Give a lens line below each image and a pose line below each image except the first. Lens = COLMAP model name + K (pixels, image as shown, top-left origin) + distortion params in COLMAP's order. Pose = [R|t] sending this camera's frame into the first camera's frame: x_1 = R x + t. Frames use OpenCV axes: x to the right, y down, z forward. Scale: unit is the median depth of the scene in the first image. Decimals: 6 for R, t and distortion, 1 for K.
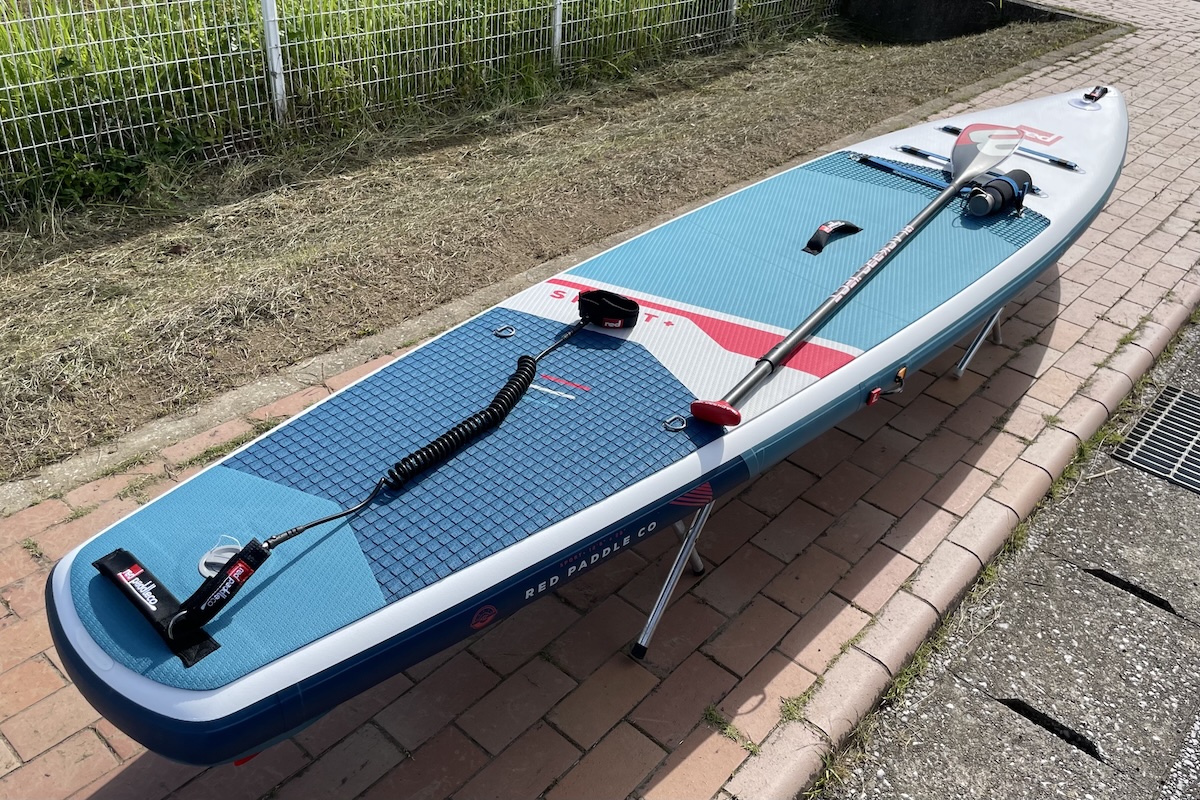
lens RADIAL K [[999.5, 0, 632.0], [0, 999.5, 377.0], [0, 0, 1]] dist [0.077870, -0.112420]
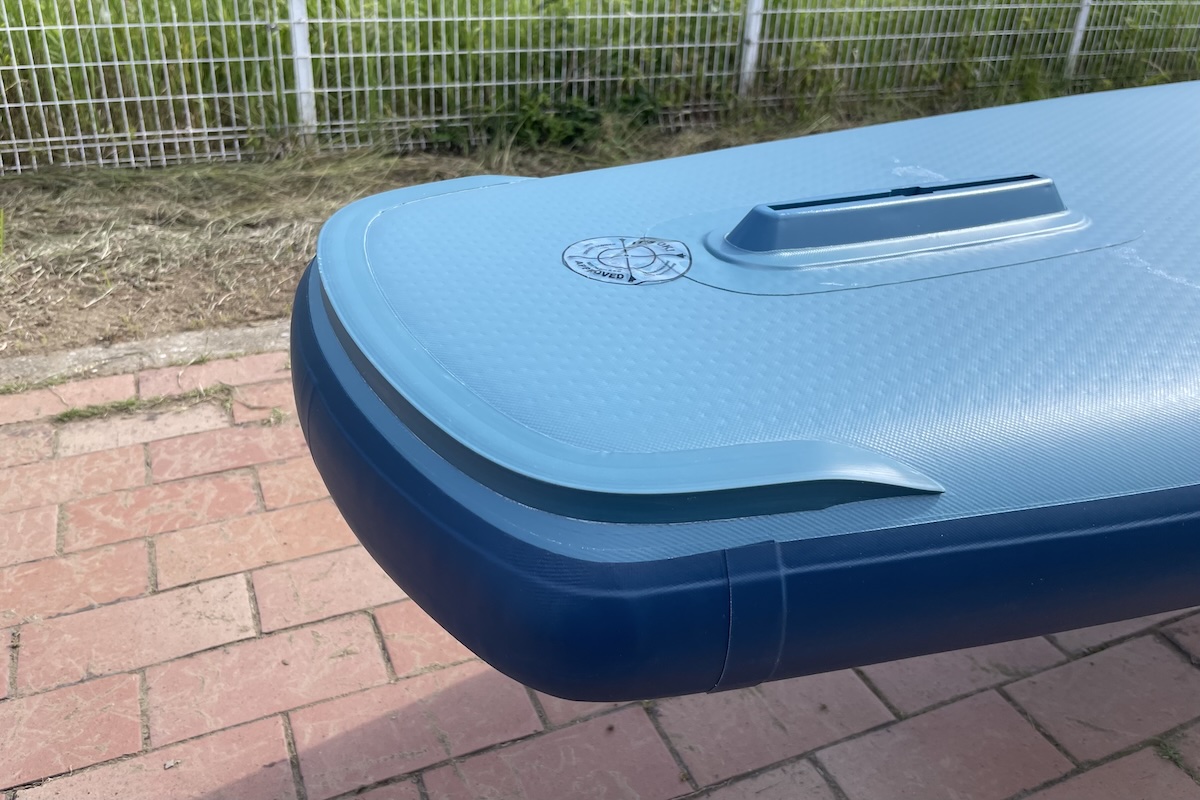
lens RADIAL K [[995.7, 0, 569.9], [0, 995.7, 362.6], [0, 0, 1]] dist [0.079649, -0.130471]
pose [[0.888552, 0.165792, -0.427772, -0.068345], [-0.207971, 0.976673, -0.053459, 0.074171], [0.408930, 0.136465, 0.902305, 0.173027]]
